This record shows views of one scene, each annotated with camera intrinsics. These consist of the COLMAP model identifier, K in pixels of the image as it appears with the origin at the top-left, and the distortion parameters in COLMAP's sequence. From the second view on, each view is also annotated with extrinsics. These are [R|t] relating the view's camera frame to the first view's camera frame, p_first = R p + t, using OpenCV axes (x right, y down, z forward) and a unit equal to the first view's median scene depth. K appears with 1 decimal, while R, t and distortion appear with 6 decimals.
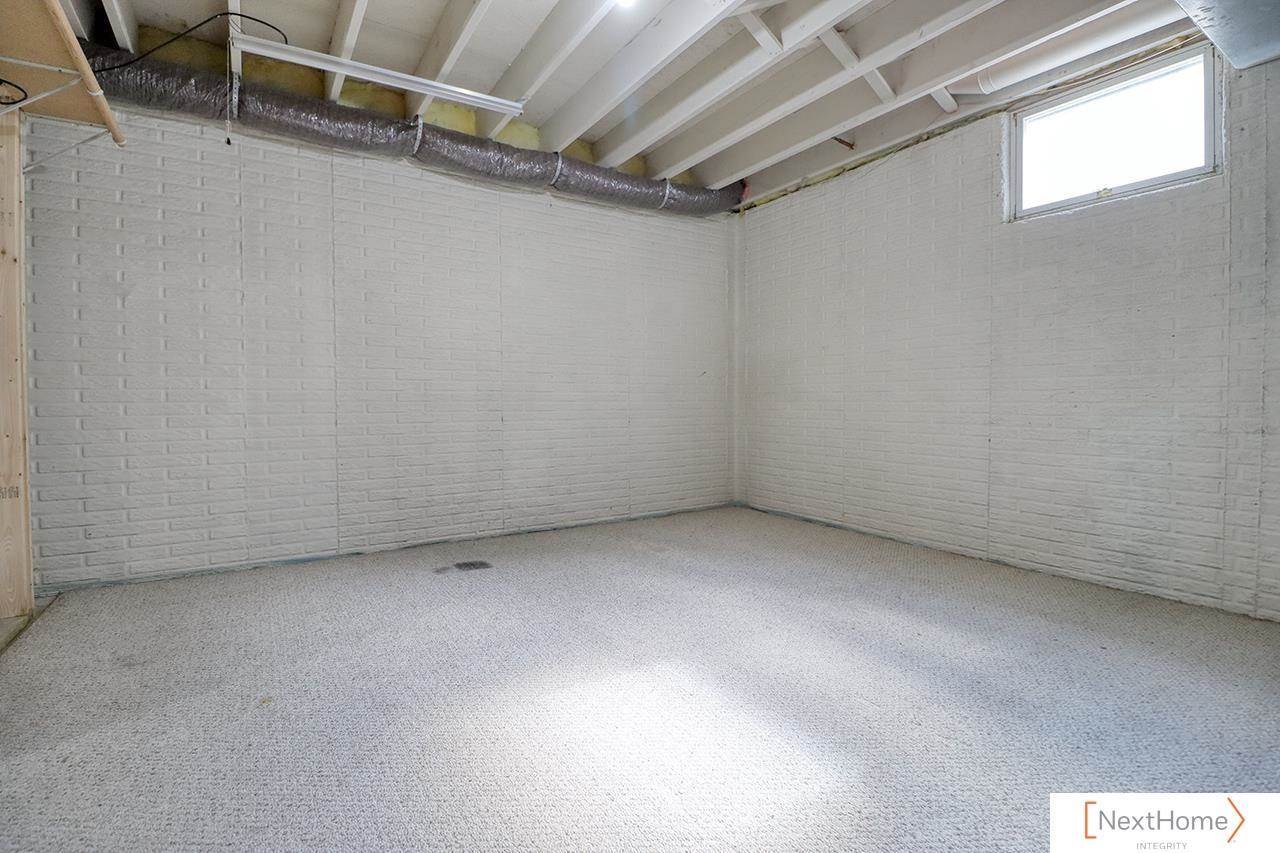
lens RADIAL K [[594.1, 0, 635.6], [0, 594.1, 417.9], [0, 0, 1]] dist [0.000702, -0.012081]
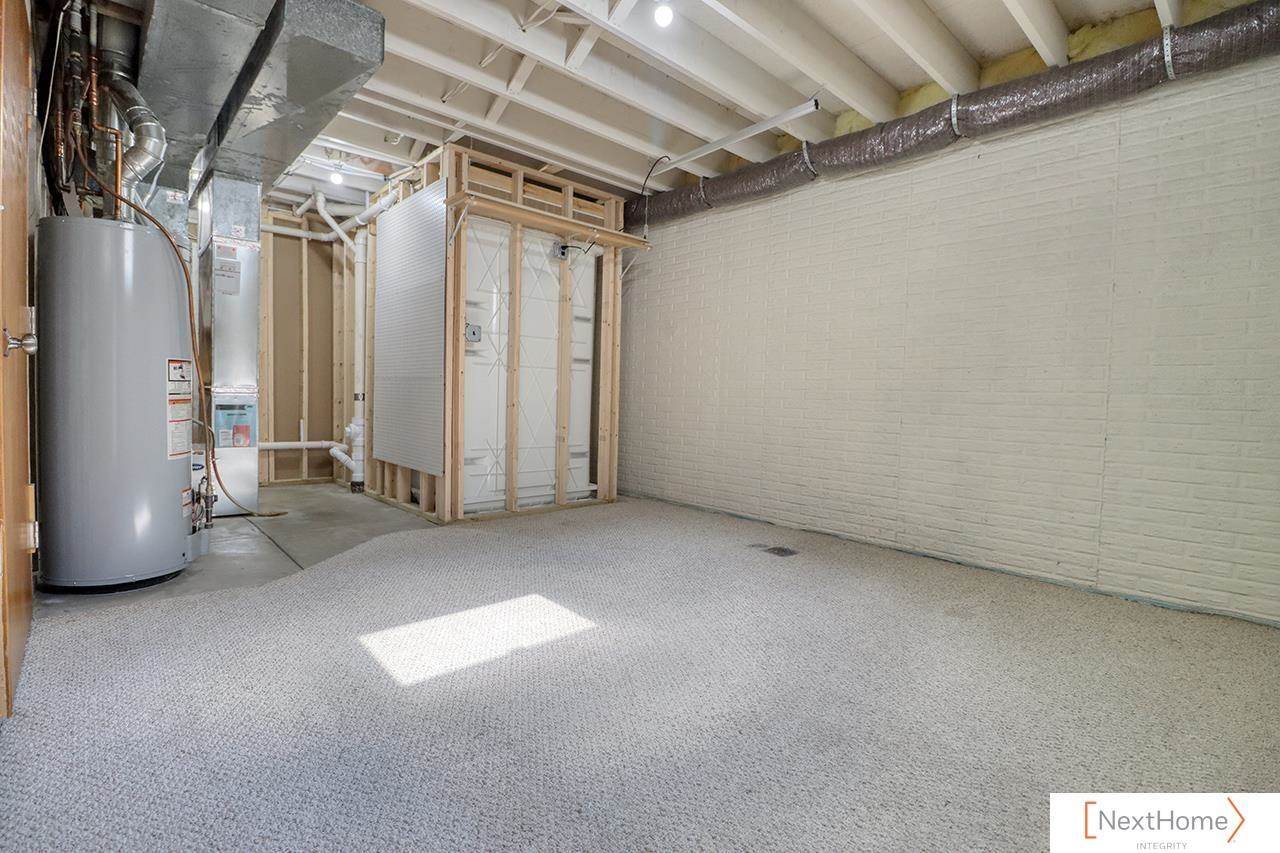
lens RADIAL K [[594.1, 0, 635.6], [0, 594.1, 417.9], [0, 0, 1]] dist [0.000702, -0.012081]
pose [[0.165774, 0.043694, -0.985195, 0.593043], [-0.052632, 0.997986, 0.035405, -0.013764], [0.984758, 0.045984, 0.167740, 0.445947]]
